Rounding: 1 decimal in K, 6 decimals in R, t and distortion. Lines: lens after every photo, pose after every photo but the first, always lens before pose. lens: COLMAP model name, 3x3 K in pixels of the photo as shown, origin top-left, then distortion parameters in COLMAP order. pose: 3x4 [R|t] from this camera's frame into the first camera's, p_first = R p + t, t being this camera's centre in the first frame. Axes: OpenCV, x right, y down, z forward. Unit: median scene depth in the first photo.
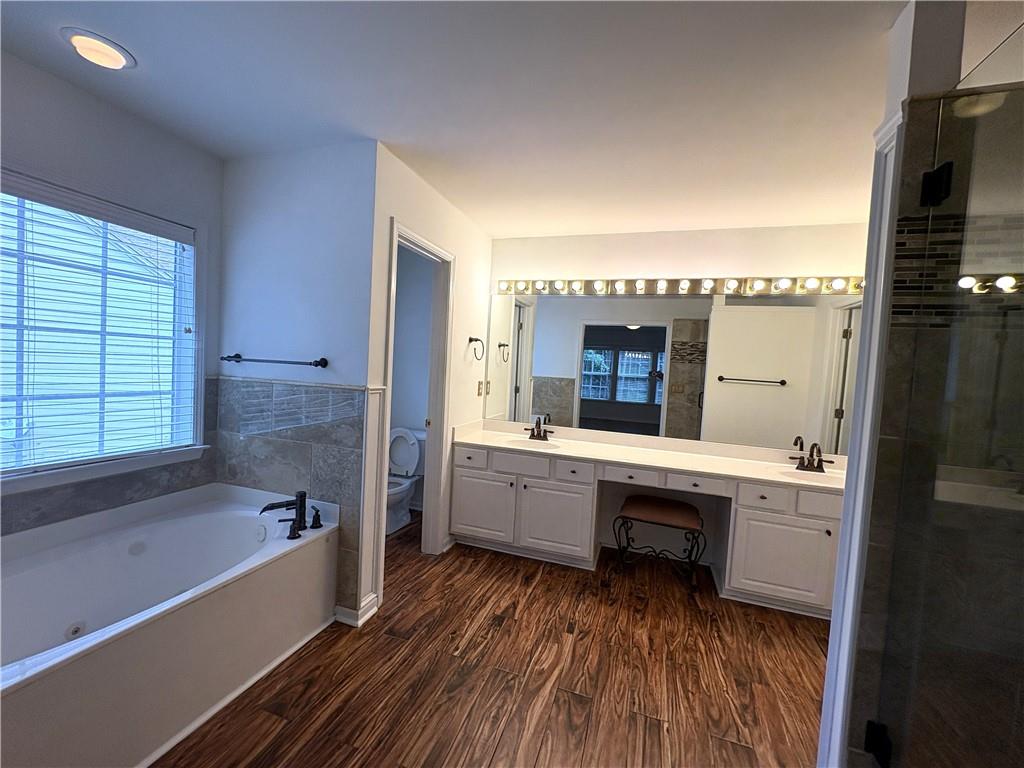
lens RADIAL K [[410.2, 0, 517.8], [0, 410.2, 388.4], [0, 0, 1]] dist [-0.002290, 0.001169]
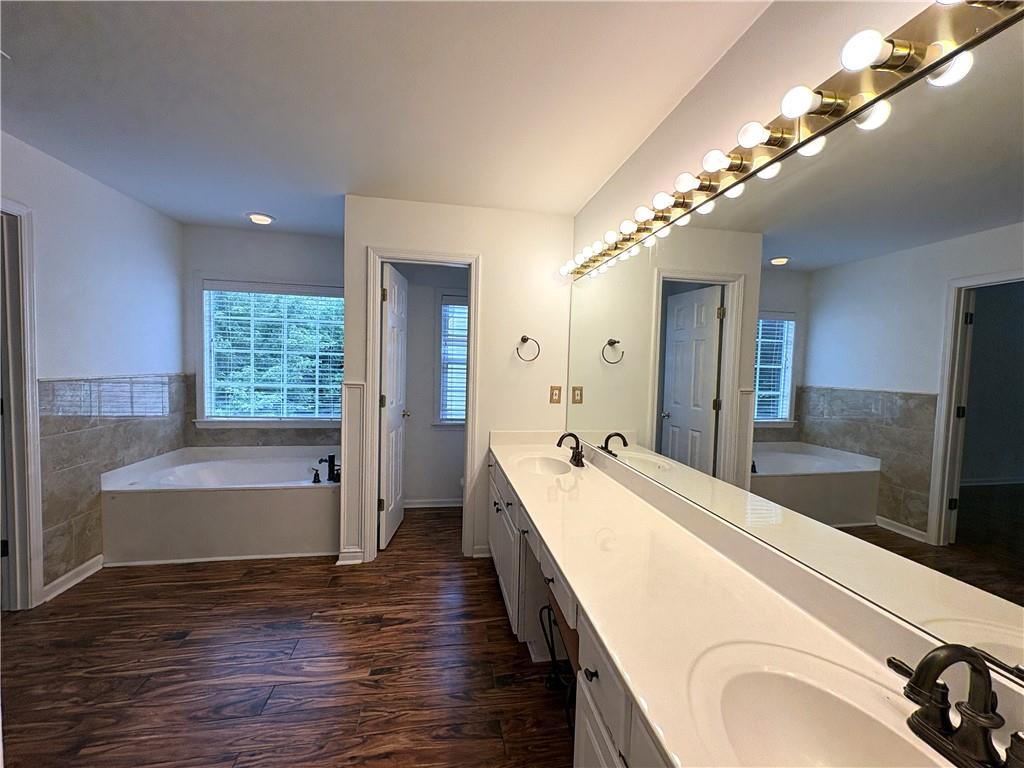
lens RADIAL K [[410.2, 0, 509.1], [0, 410.2, 387.1], [0, 0, 1]] dist [-0.002290, 0.001169]
pose [[0.469143, 0.009347, -0.883073, 1.023468], [-0.049882, 0.998628, -0.015930, 0.005252], [0.881712, 0.051523, 0.468966, 0.837562]]
